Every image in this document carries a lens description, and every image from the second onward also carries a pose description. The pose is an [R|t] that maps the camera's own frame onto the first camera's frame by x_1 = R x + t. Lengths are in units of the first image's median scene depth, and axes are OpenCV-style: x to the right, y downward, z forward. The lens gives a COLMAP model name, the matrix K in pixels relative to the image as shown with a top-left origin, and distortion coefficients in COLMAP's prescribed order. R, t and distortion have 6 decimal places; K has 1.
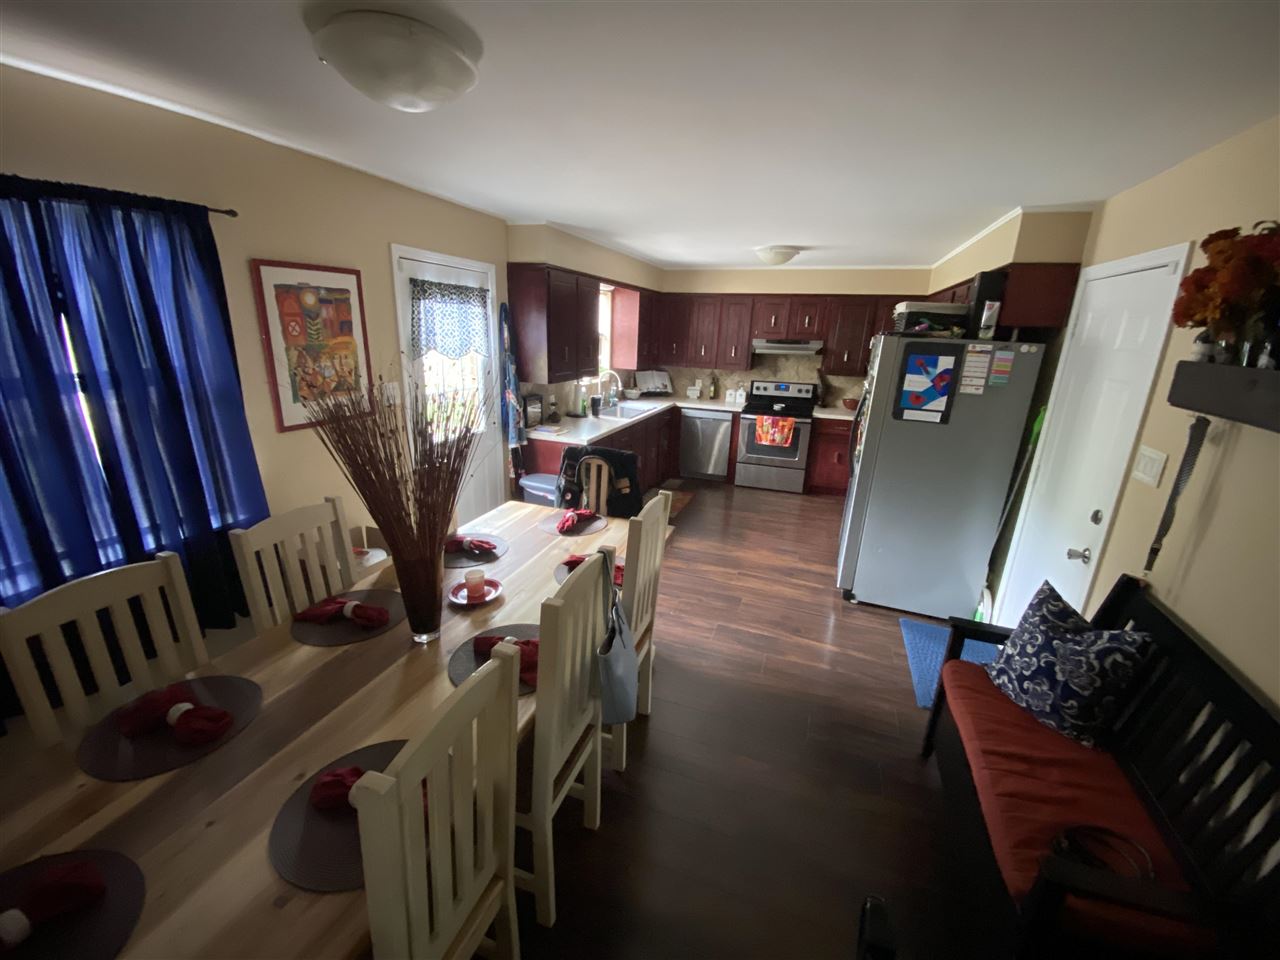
lens RADIAL K [[522.1, 0, 633.4], [0, 522.1, 488.7], [0, 0, 1]] dist [-0.002032, -0.009908]
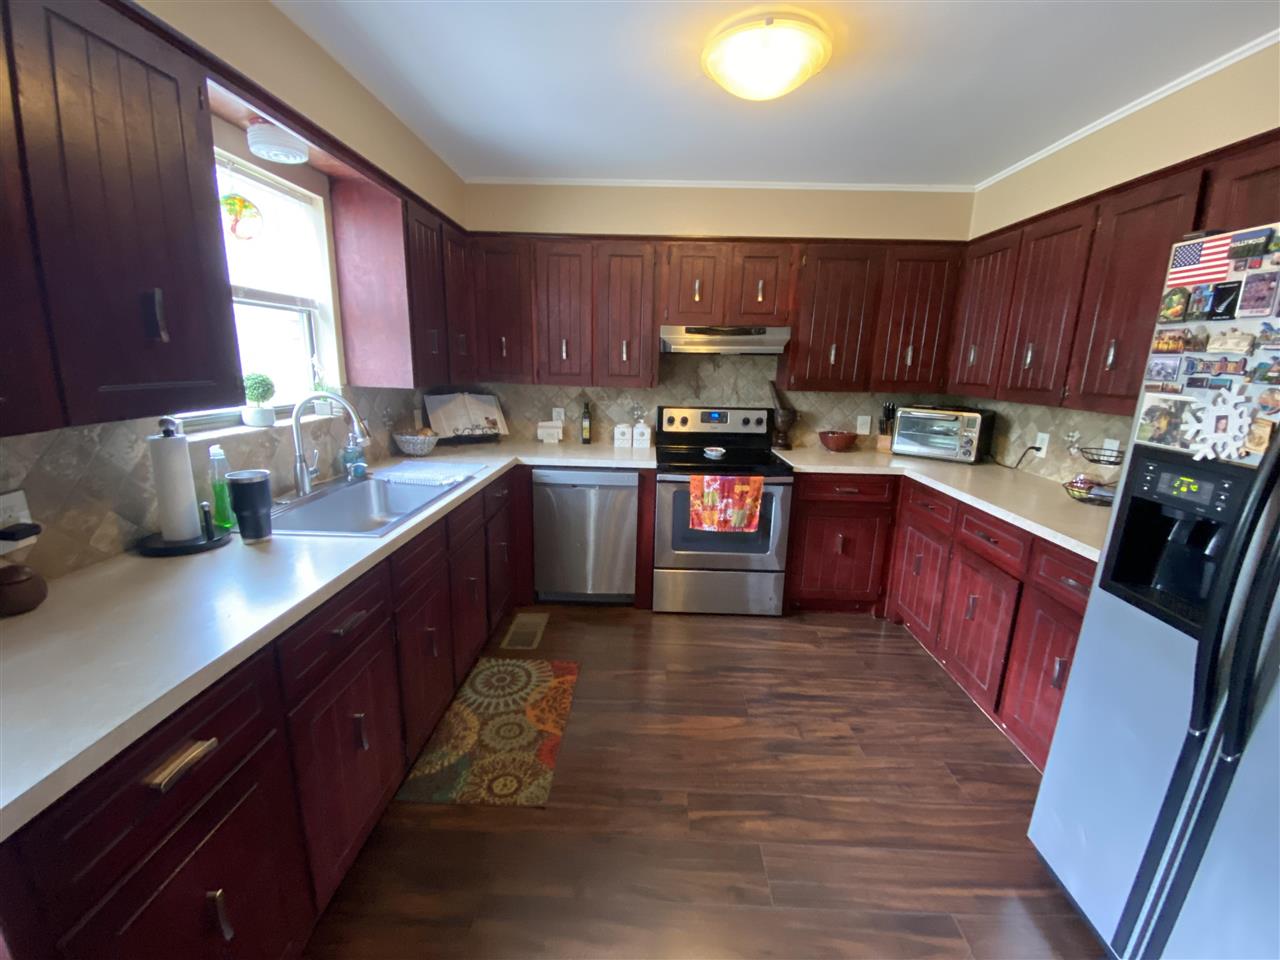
lens RADIAL K [[522.1, 0, 641.9], [0, 522.1, 491.9], [0, 0, 1]] dist [-0.002032, -0.009908]
pose [[0.945582, -0.084403, 0.314248, 0.035918], [0.099411, 0.994531, -0.032014, -0.107668], [-0.309827, 0.061512, 0.948801, 0.519270]]
